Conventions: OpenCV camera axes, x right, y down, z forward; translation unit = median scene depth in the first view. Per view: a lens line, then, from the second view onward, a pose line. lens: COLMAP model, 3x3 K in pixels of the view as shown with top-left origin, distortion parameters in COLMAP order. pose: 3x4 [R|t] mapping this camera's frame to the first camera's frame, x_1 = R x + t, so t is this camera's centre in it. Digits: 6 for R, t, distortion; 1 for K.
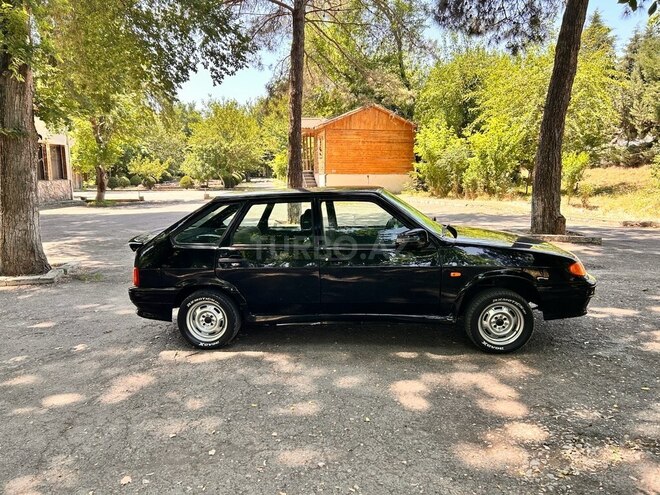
lens RADIAL K [[492.6, 0, 326.1], [0, 492.6, 259.4], [0, 0, 1]] dist [0.048258, -0.050709]
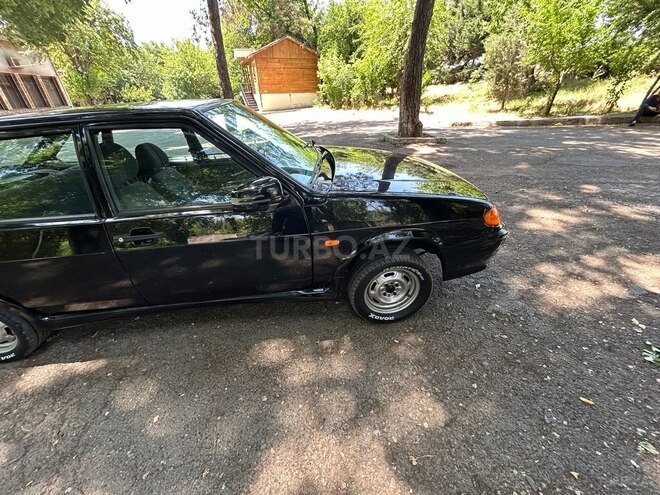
lens RADIAL K [[263.4, 0, 327.0], [0, 263.4, 248.3], [0, 0, 1]] dist [-0.000503, 0.000154]
pose [[0.982386, -0.116904, 0.145778, 0.030374], [0.058528, 0.933377, 0.354093, -0.013278], [-0.177460, -0.339324, 0.923779, 0.100067]]
